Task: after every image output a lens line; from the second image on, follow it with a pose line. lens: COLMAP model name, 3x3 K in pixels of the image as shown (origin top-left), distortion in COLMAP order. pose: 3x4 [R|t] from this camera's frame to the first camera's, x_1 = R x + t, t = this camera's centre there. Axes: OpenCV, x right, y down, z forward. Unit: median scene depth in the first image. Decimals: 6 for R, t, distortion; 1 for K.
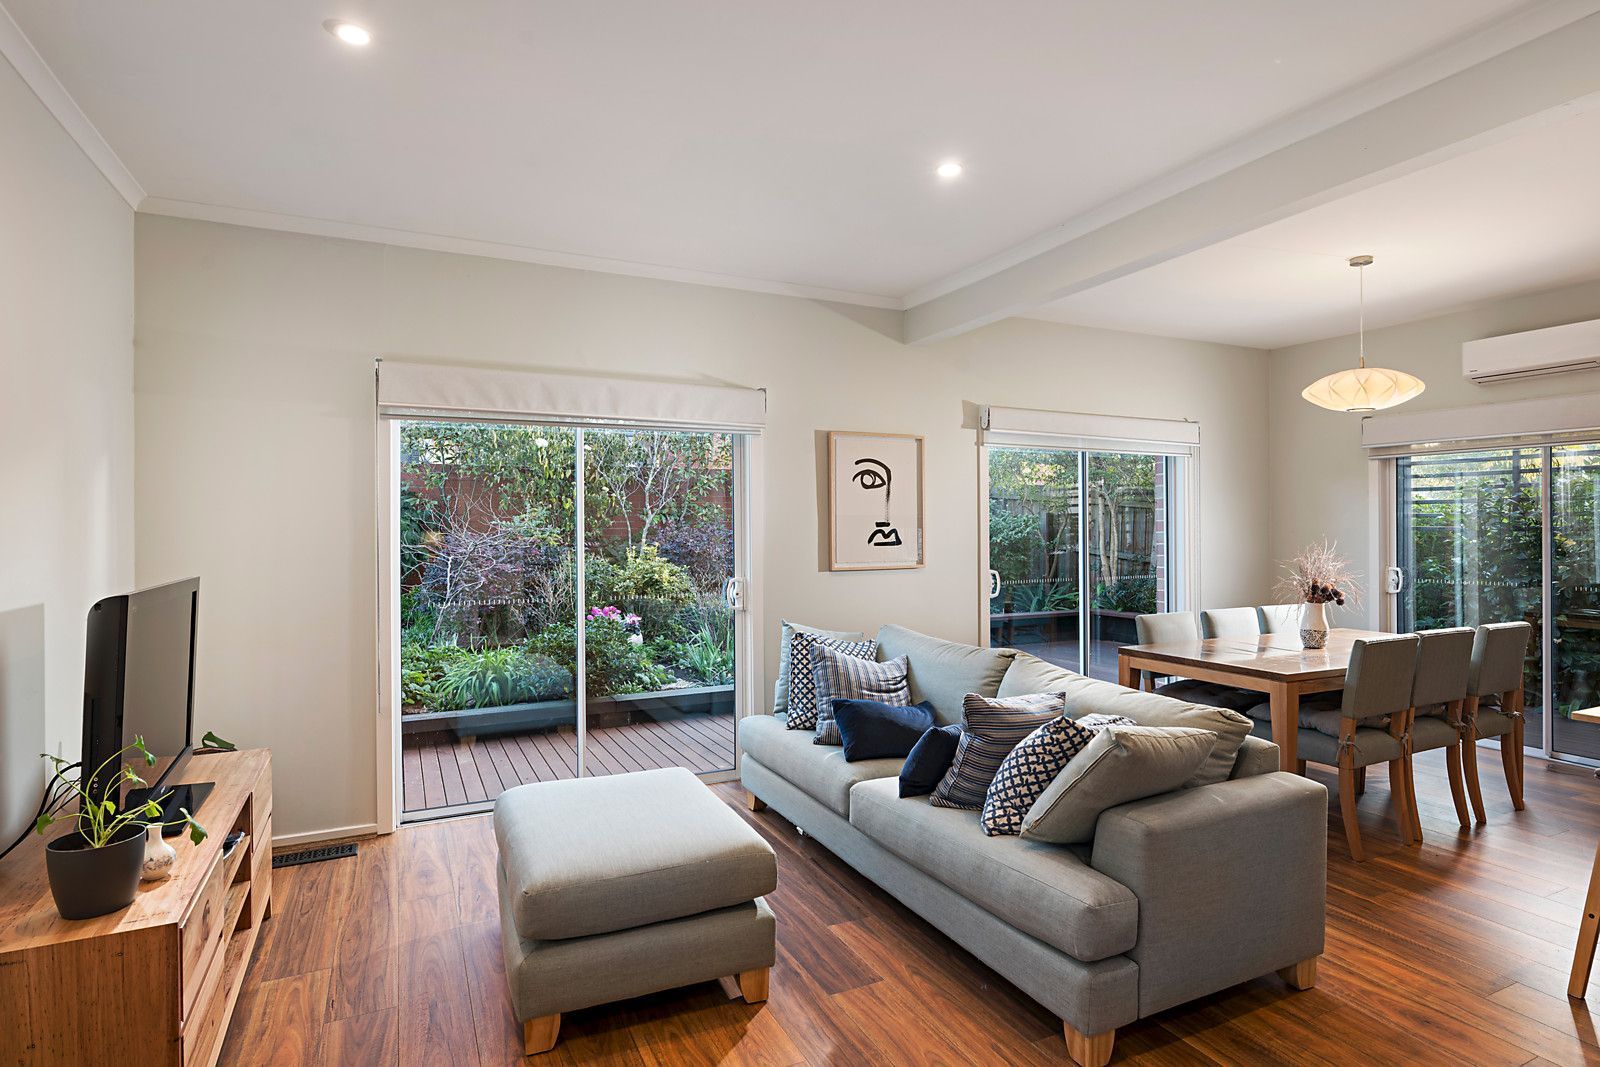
lens RADIAL K [[847.7, 0, 800.0], [0, 847.7, 533.5], [0, 0, 1]] dist [0.001210, 0.000198]
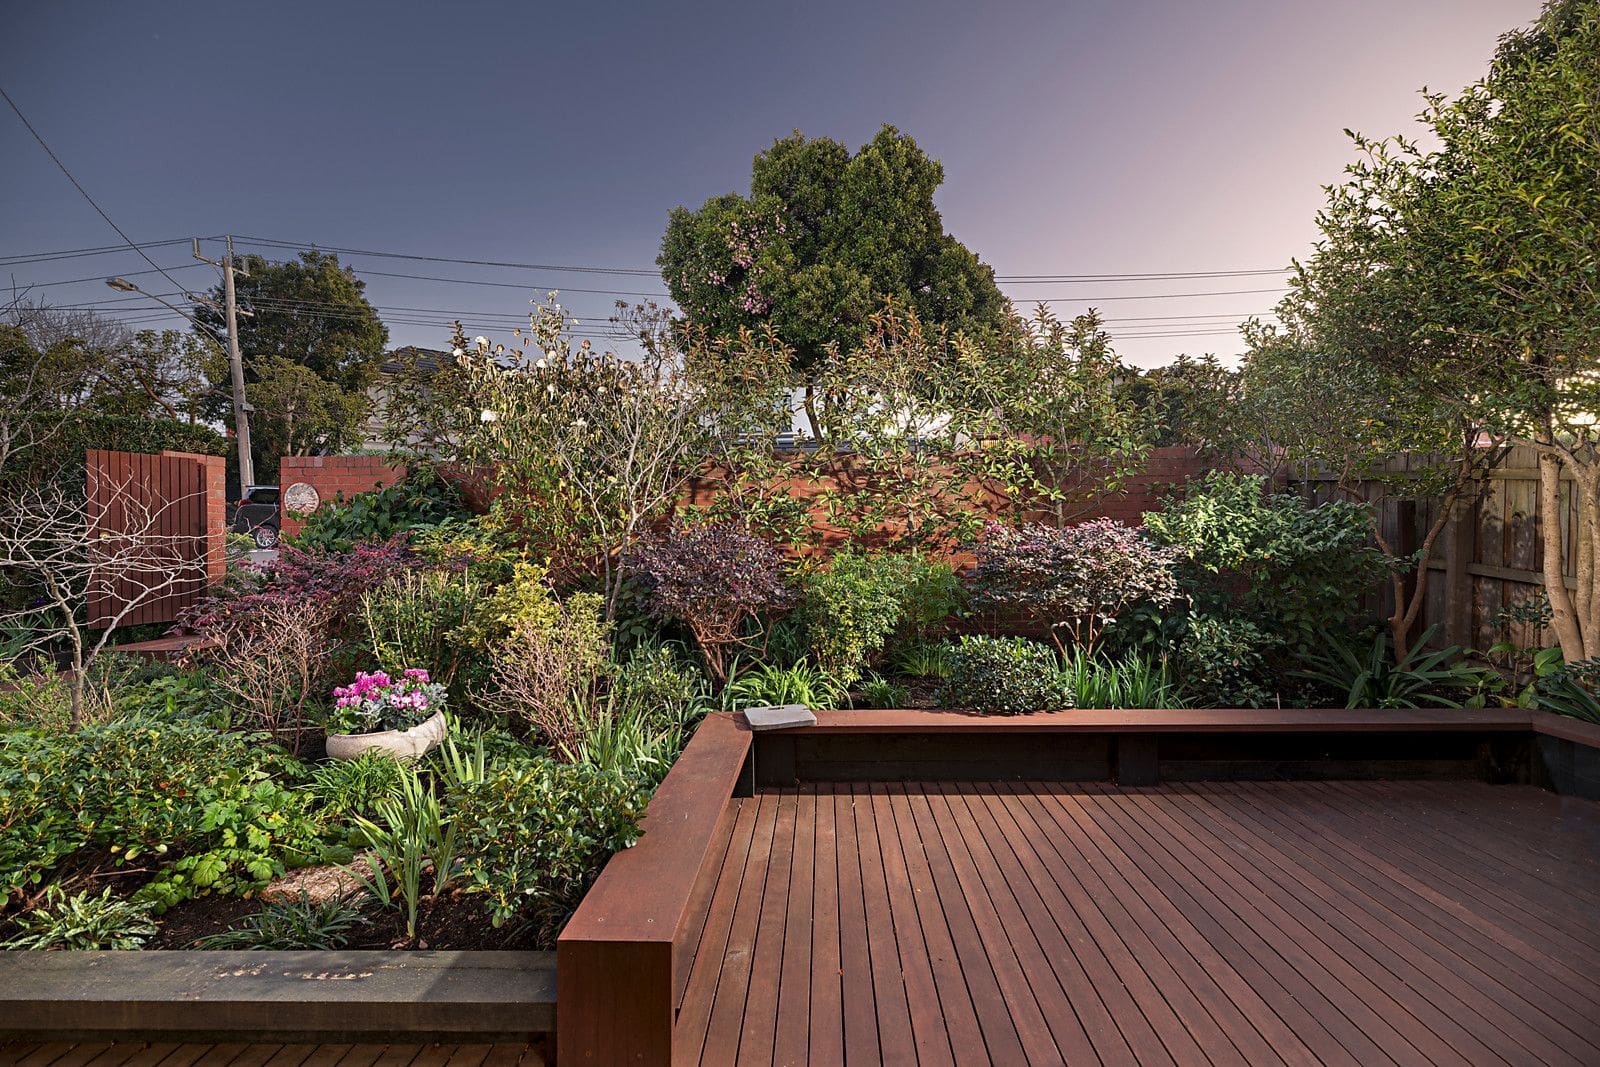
lens RADIAL K [[658.2, 0, 800.0], [0, 658.2, 533.5], [0, 0, 1]] dist [-0.000267, 0.000029]
pose [[0.890459, -0.000415, -0.455063, 0.164990], [0.002211, 0.999992, 0.003415, -0.006614], [0.455058, -0.004047, 0.890453, 0.527727]]
